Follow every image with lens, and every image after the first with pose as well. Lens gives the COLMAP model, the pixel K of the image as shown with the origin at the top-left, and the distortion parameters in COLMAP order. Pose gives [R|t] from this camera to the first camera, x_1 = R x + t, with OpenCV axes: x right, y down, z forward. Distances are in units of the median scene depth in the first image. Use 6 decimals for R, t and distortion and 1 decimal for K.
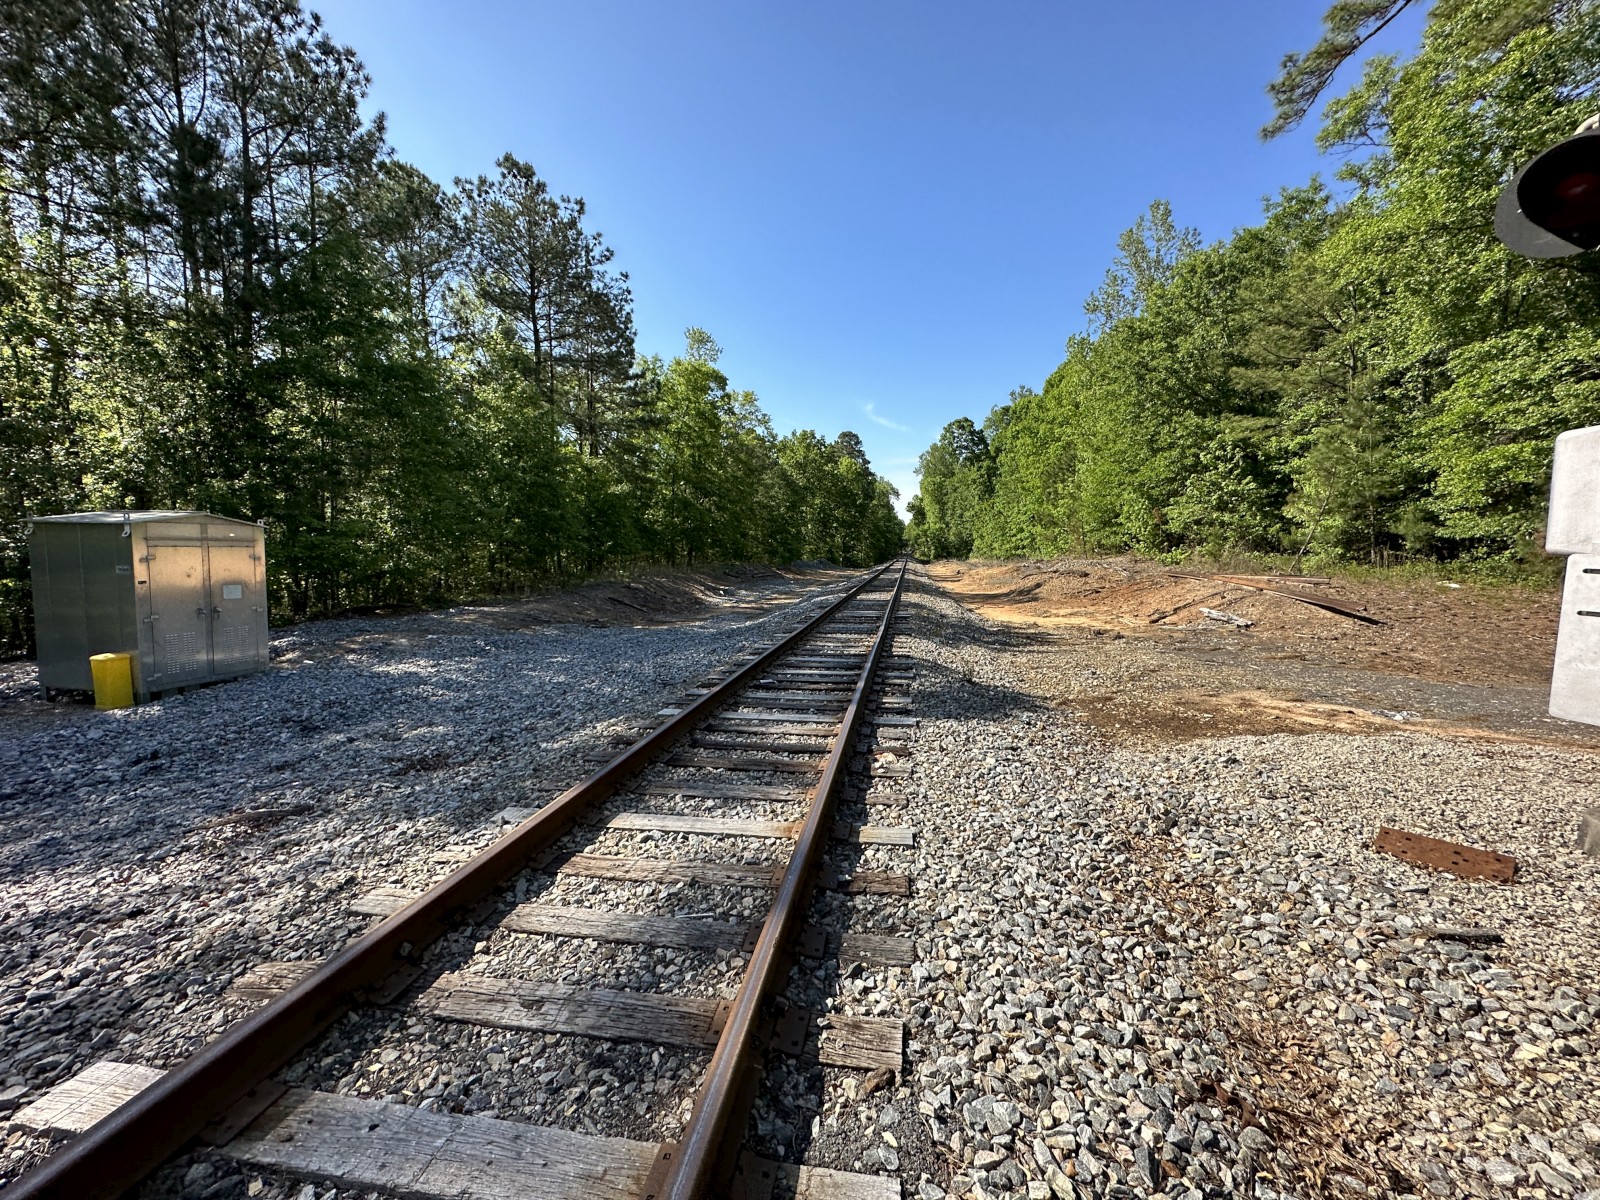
lens RADIAL K [[642.2, 0, 802.9], [0, 642.2, 605.7], [0, 0, 1]] dist [-0.002310, 0.000725]
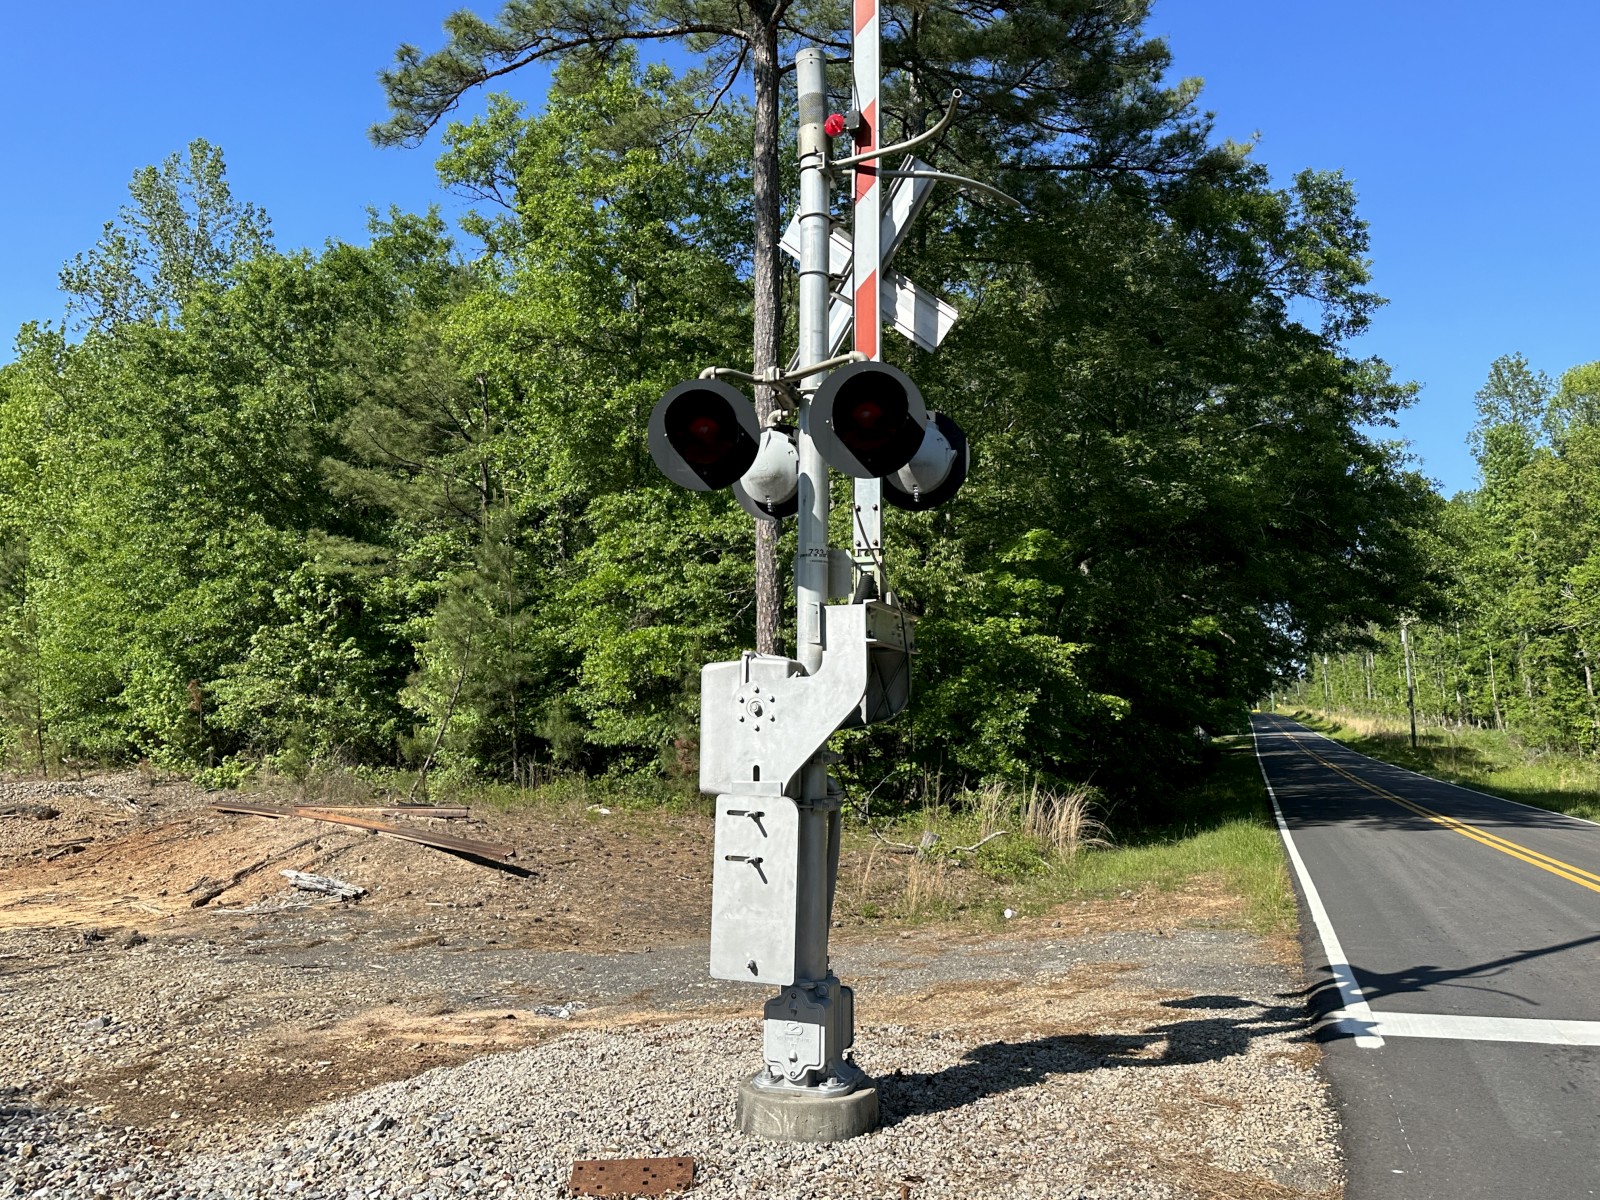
lens RADIAL K [[1256.0, 0, 827.1], [0, 1256.0, 577.0], [0, 0, 1]] dist [0.130604, -0.246089]
pose [[0.564616, 0.116175, 0.817137, -0.044368], [0.068612, 0.980010, -0.186741, -0.005729], [-0.822497, 0.161502, 0.545358, -0.033130]]
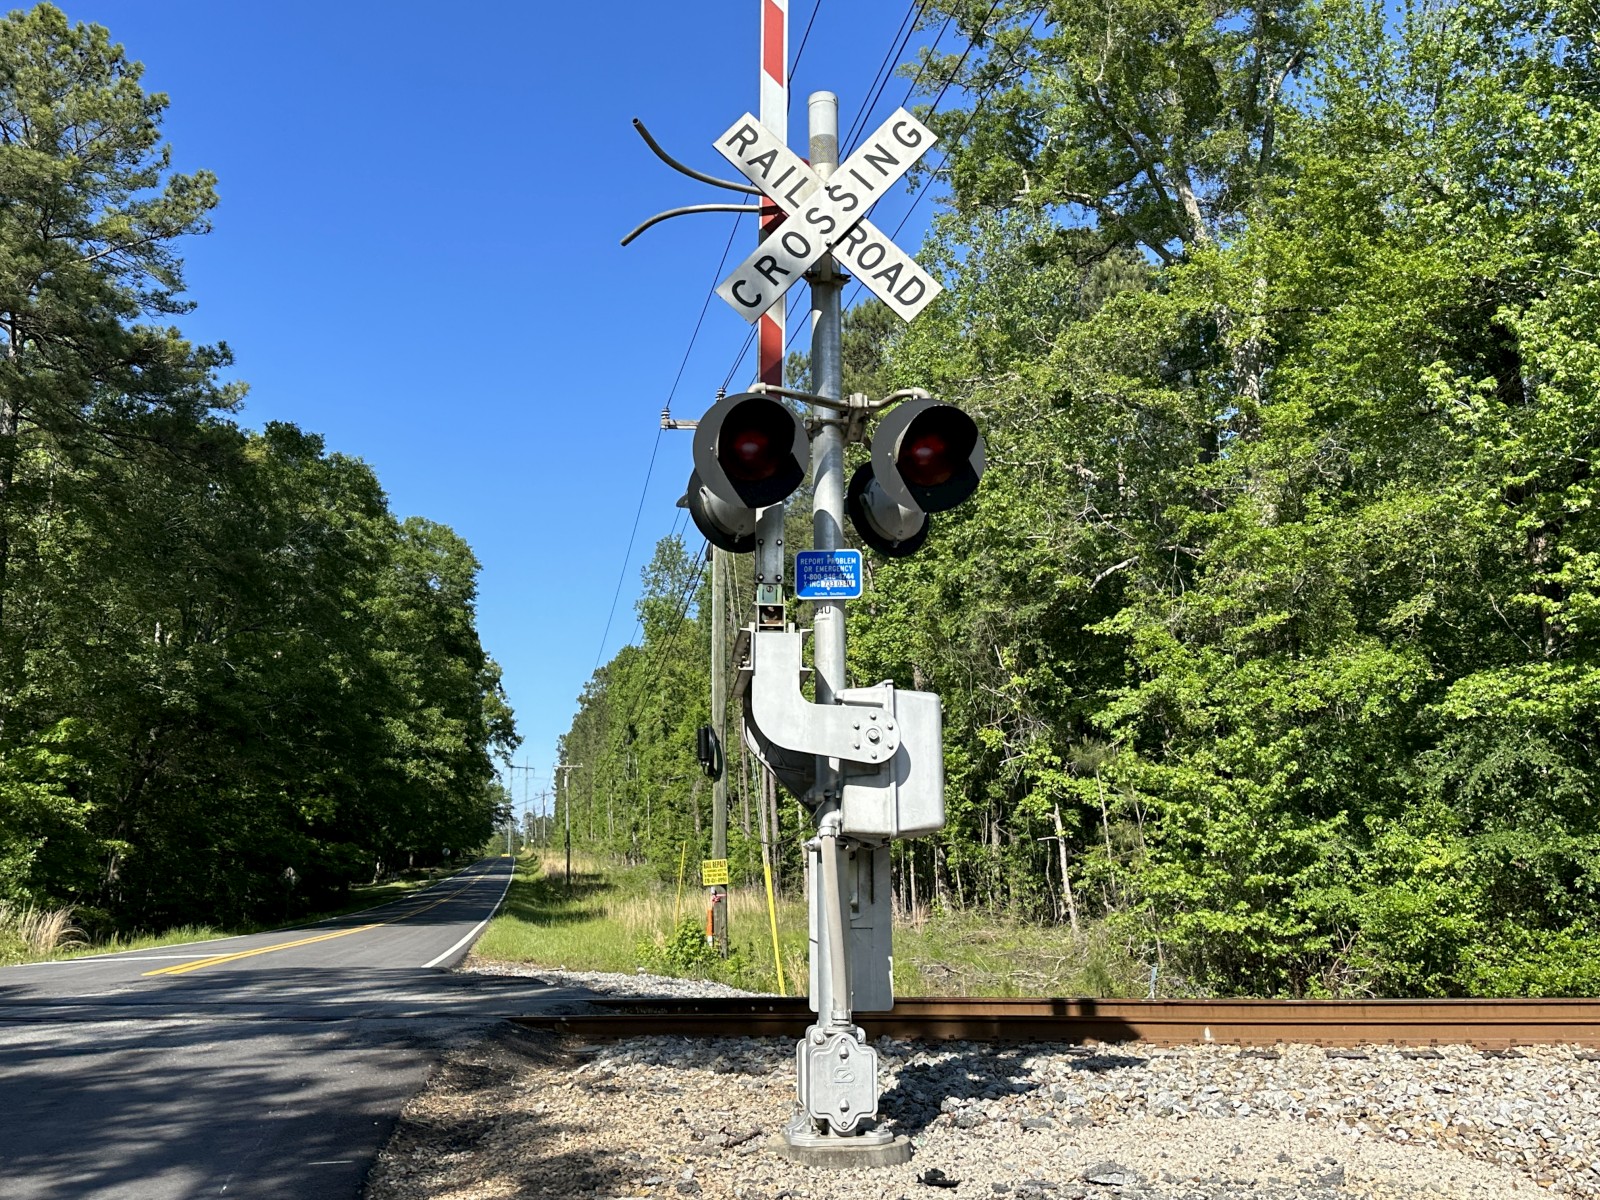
lens RADIAL K [[1429.8, 0, 810.8], [0, 1429.8, 603.5], [0, 0, 1]] dist [0.165616, -0.331575]
pose [[0.089020, 0.197640, 0.976224, -0.788645], [0.112293, 0.971875, -0.206999, 0.099829], [-0.989680, 0.128050, 0.064323, -0.686129]]
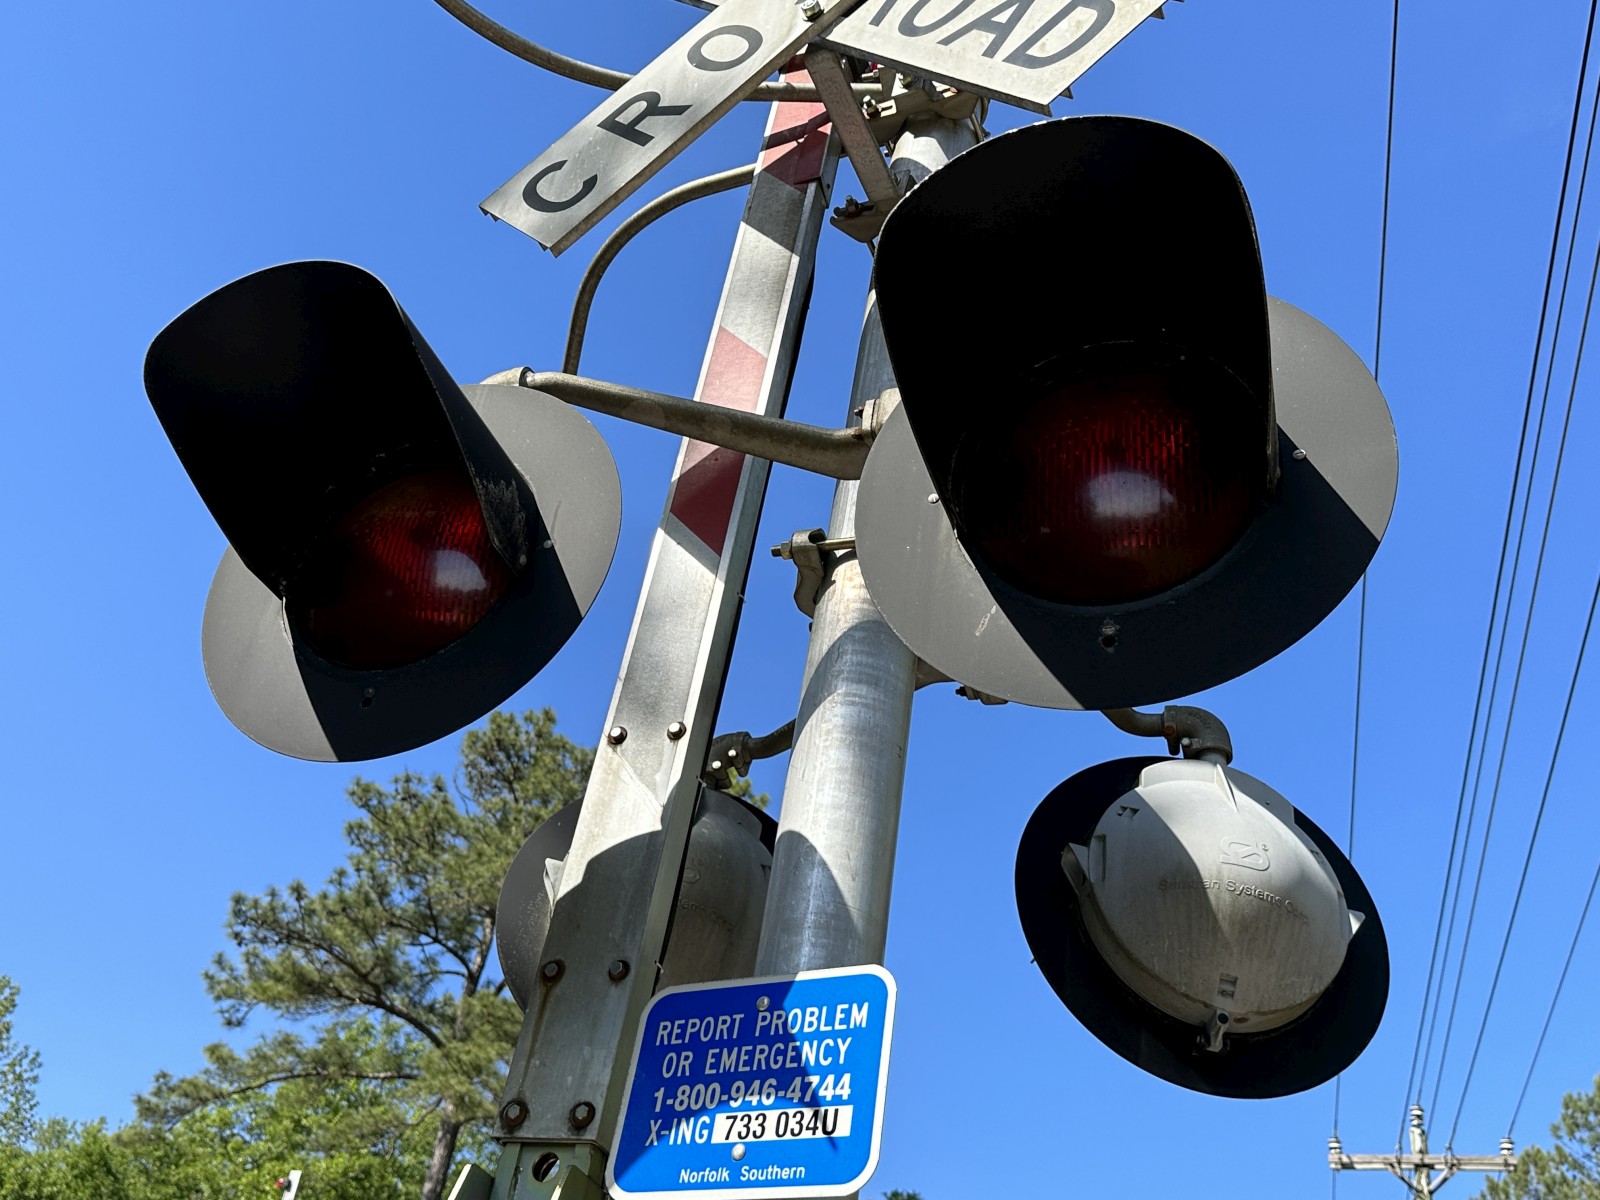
lens RADIAL K [[1572.6, 0, 800.0], [0, 1572.6, 600.0], [0, 0, 1]] dist [0.199555, -0.482366]
pose [[0.497424, 0.586516, 0.639194, -0.515546], [-0.041020, 0.751894, -0.658006, 0.057757], [-0.866537, 0.301088, 0.398069, -0.713609]]
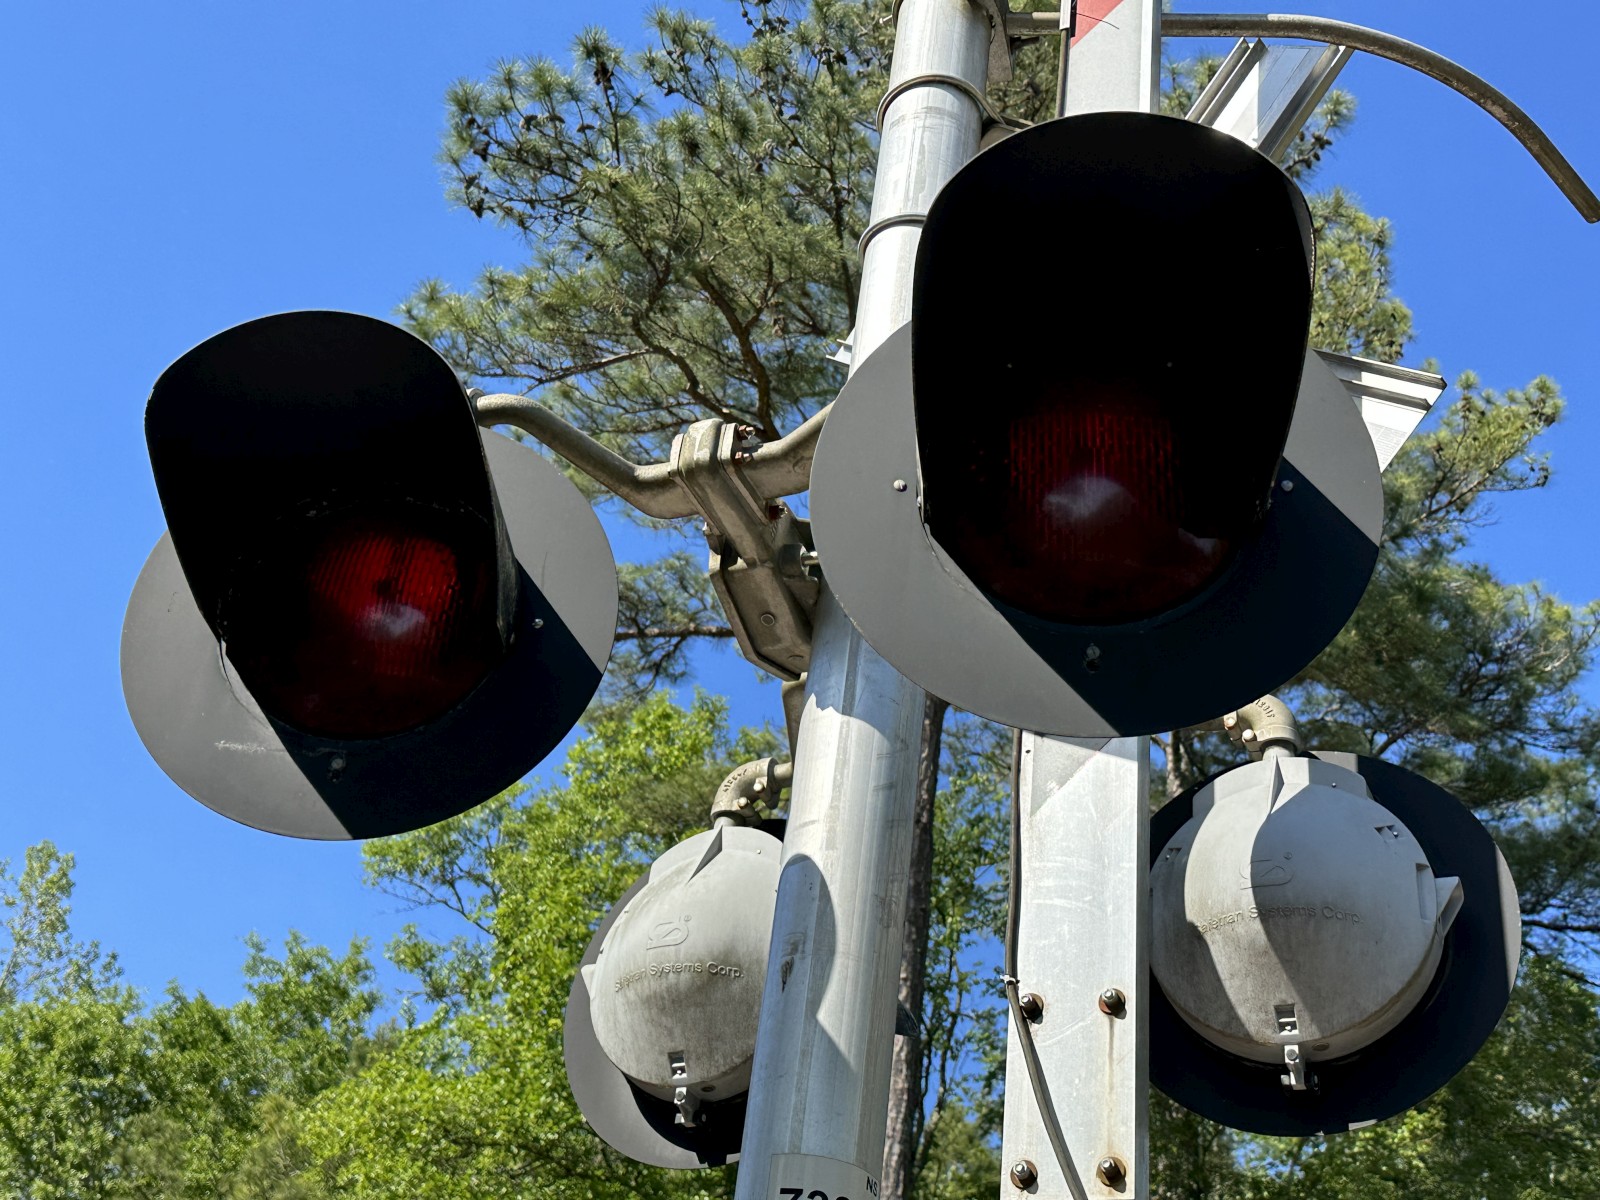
lens RADIAL K [[2043.3, 0, 800.0], [0, 2043.3, 600.0], [0, 0, 1]] dist [0.287835, -0.853600]
pose [[0.614613, 0.521580, 0.591781, 0.127126], [-0.046891, 0.773033, -0.632631, -0.026946], [-0.787434, 0.361074, 0.499573, 0.073661]]
